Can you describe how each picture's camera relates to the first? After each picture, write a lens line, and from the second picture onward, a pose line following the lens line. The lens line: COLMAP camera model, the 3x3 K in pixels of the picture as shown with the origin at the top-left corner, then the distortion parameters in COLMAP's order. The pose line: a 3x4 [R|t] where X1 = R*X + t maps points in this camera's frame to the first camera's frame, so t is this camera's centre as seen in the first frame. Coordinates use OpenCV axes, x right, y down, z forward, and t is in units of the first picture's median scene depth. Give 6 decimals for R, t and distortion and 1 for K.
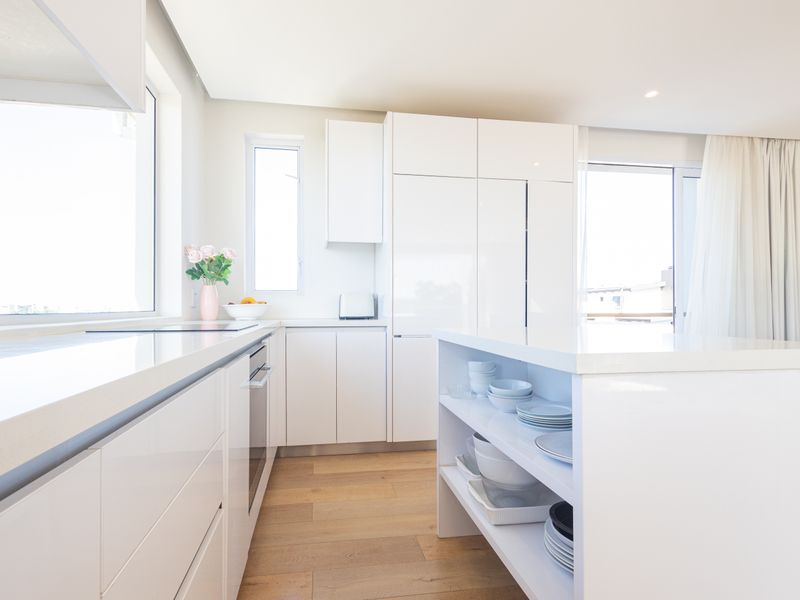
lens RADIAL K [[423.2, 0, 394.5], [0, 423.2, 301.1], [0, 0, 1]] dist [-0.001598, 0.000711]
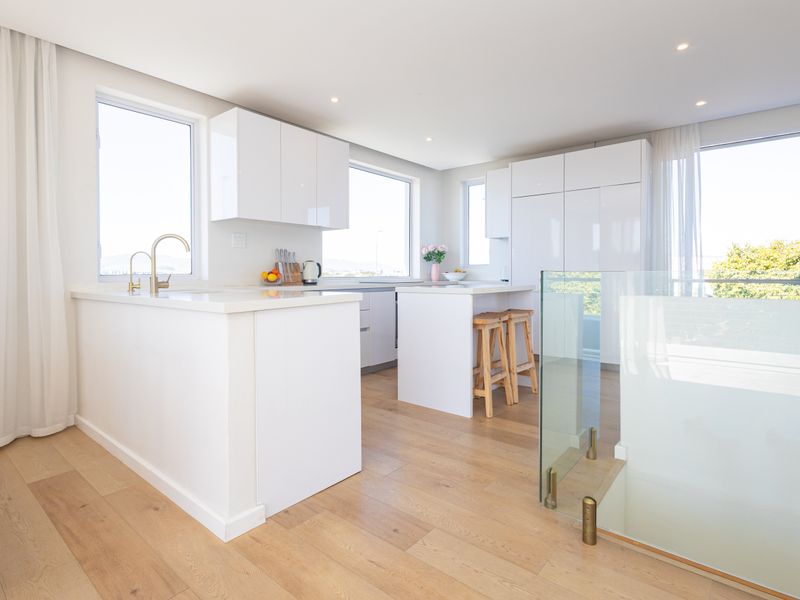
lens RADIAL K [[423.2, 0, 407.9], [0, 423.2, 298.0], [0, 0, 1]] dist [-0.001598, 0.000711]
pose [[0.679138, 0.038425, -0.733005, 1.032273], [0.007130, 0.998236, 0.058934, 0.007771], [0.733976, -0.045251, 0.677666, -0.542001]]
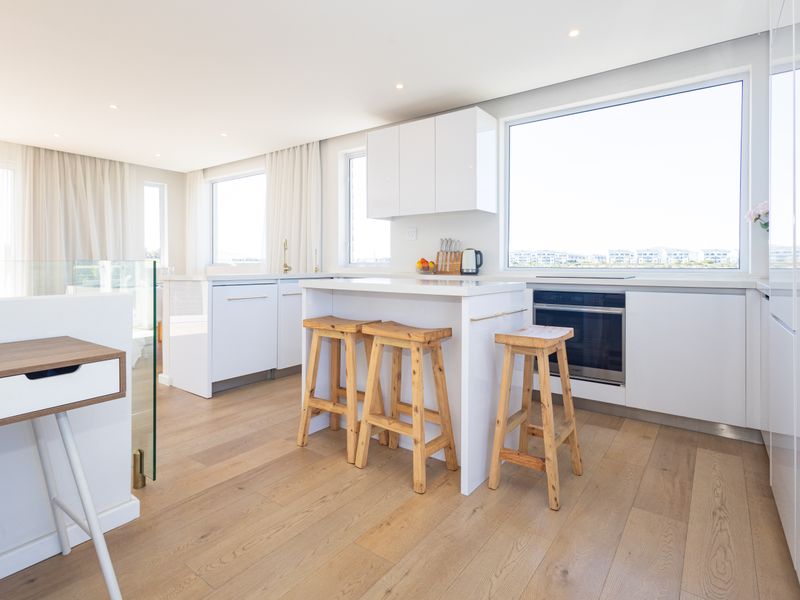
lens RADIAL K [[423.2, 0, 396.7], [0, 423.2, 292.7], [0, 0, 1]] dist [-0.001598, 0.000711]
pose [[-0.713280, 0.041244, -0.699665, 0.829689], [-0.002776, 0.998093, 0.061666, 0.020750], [0.700874, 0.045927, -0.711805, 1.096812]]
